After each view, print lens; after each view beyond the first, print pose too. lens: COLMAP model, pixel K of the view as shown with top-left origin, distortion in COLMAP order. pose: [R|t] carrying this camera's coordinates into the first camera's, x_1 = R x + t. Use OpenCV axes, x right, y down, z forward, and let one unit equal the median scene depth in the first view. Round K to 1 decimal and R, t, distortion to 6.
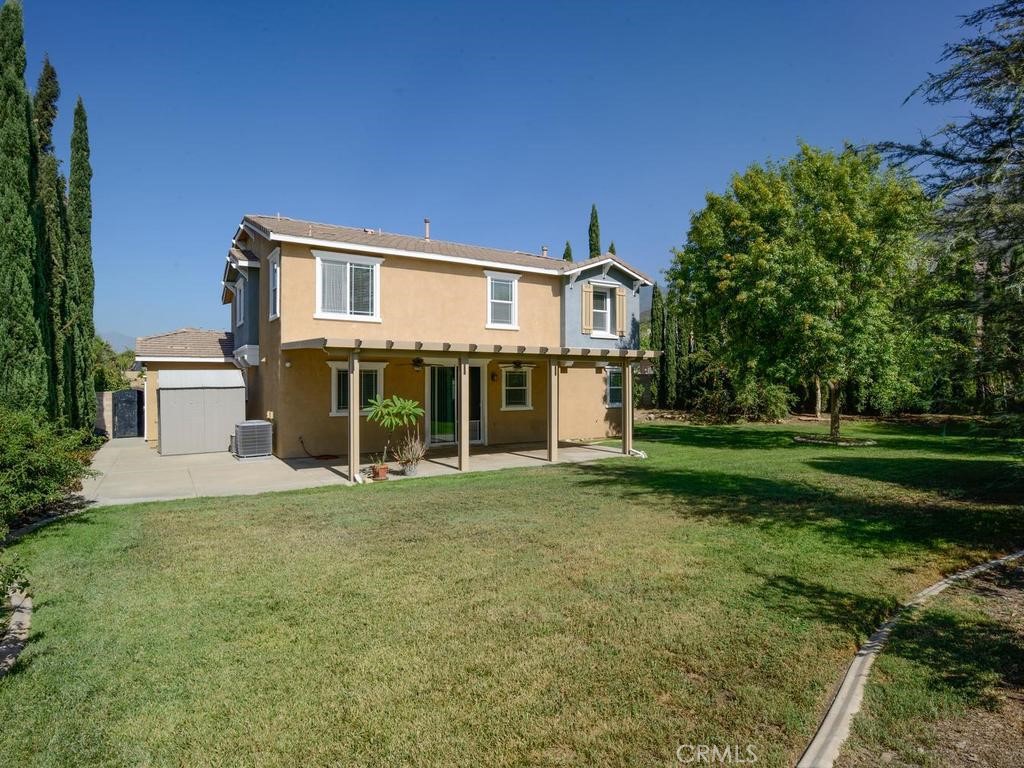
lens RADIAL K [[554.5, 0, 513.0], [0, 554.5, 382.3], [0, 0, 1]] dist [-0.017259, -0.003244]
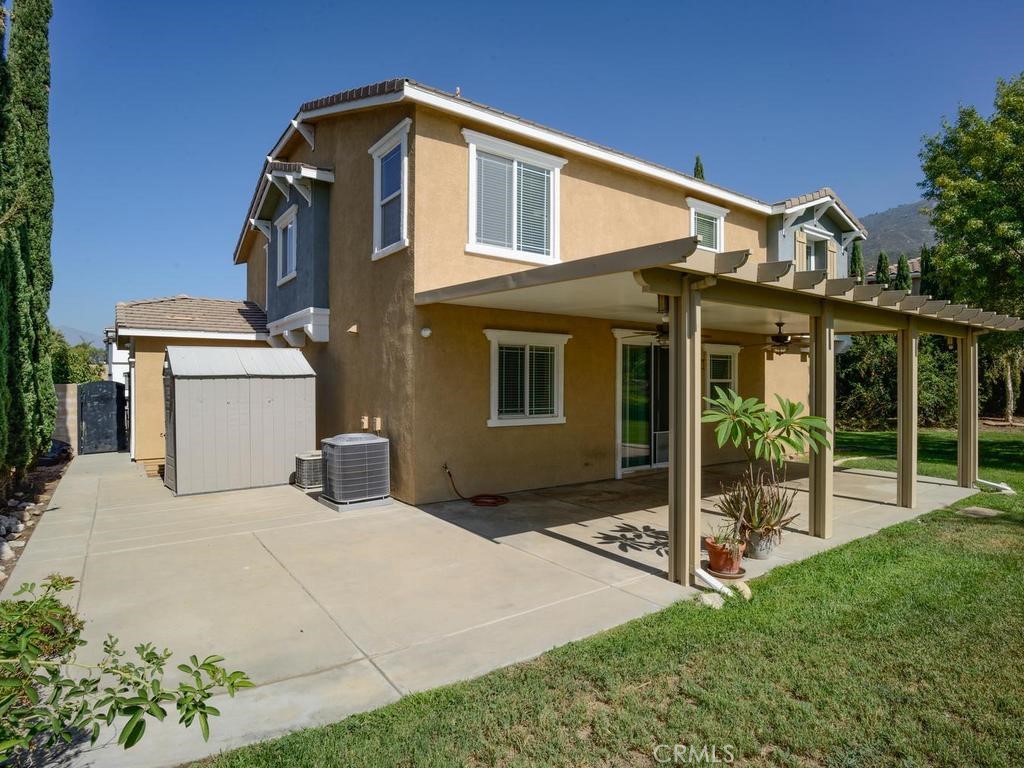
lens RADIAL K [[554.5, 0, 512.4], [0, 554.5, 383.8], [0, 0, 1]] dist [-0.017259, -0.003244]
pose [[0.998266, 0.004537, 0.058681, -0.303459], [-0.004815, 0.999978, 0.004602, 0.013324], [-0.058658, -0.004877, 0.998266, 0.383168]]
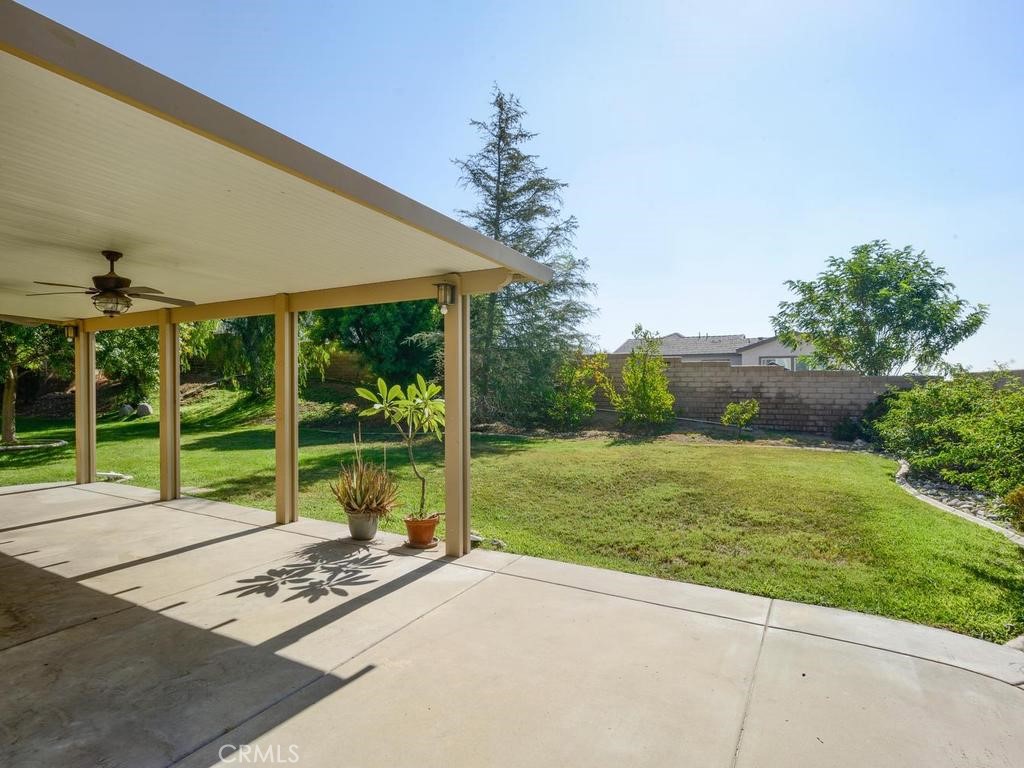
lens RADIAL K [[554.5, 0, 511.6], [0, 554.5, 383.1], [0, 0, 1]] dist [-0.017259, -0.003244]
pose [[-0.484022, 0.004588, 0.875044, -0.478370], [0.008070, 0.999967, -0.000779, 0.025138], [-0.875019, 0.006684, -0.484043, 0.798611]]
